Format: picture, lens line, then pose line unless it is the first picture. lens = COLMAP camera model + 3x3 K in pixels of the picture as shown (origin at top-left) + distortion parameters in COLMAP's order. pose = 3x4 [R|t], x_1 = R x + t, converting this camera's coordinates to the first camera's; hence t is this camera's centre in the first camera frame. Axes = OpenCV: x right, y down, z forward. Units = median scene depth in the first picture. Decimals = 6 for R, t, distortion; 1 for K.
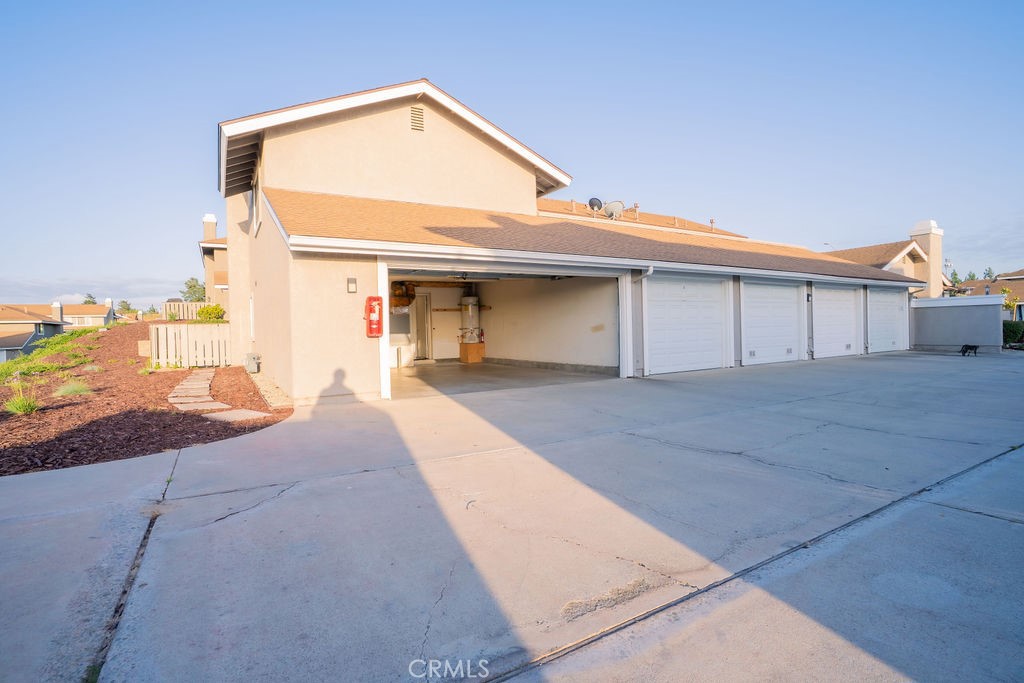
lens RADIAL K [[500.8, 0, 507.9], [0, 500.8, 338.8], [0, 0, 1]] dist [-0.081627, 0.037292]
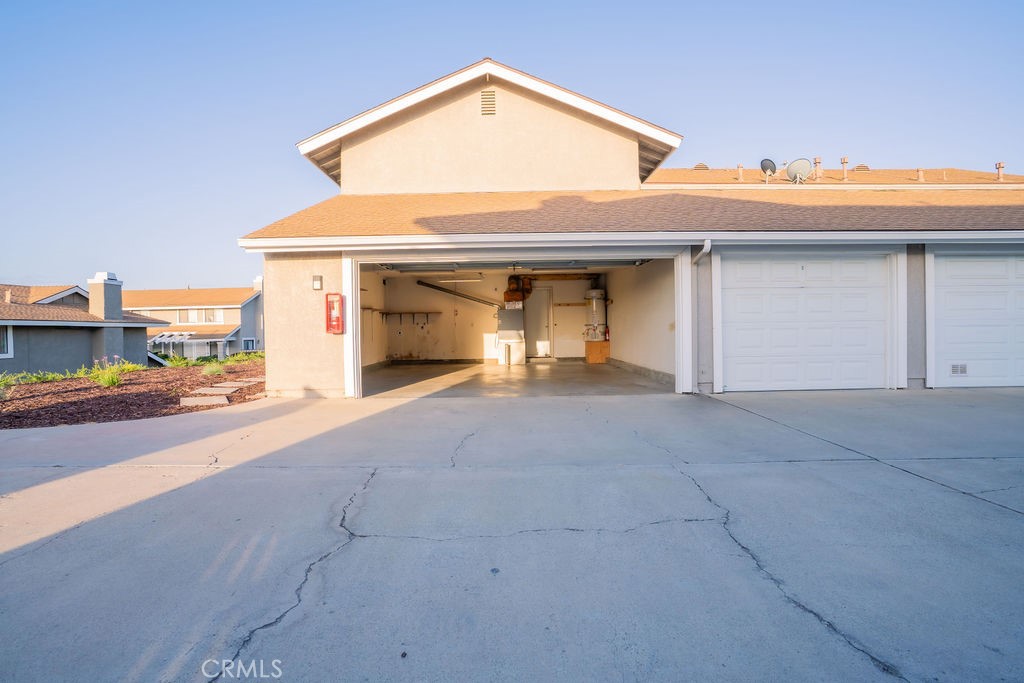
lens RADIAL K [[500.8, 0, 507.9], [0, 500.8, 338.8], [0, 0, 1]] dist [-0.081627, 0.037292]
pose [[0.859961, 0.020585, -0.509944, 0.314228], [-0.015421, 0.999778, 0.014352, -0.007829], [0.510127, -0.004479, 0.860088, 0.190851]]
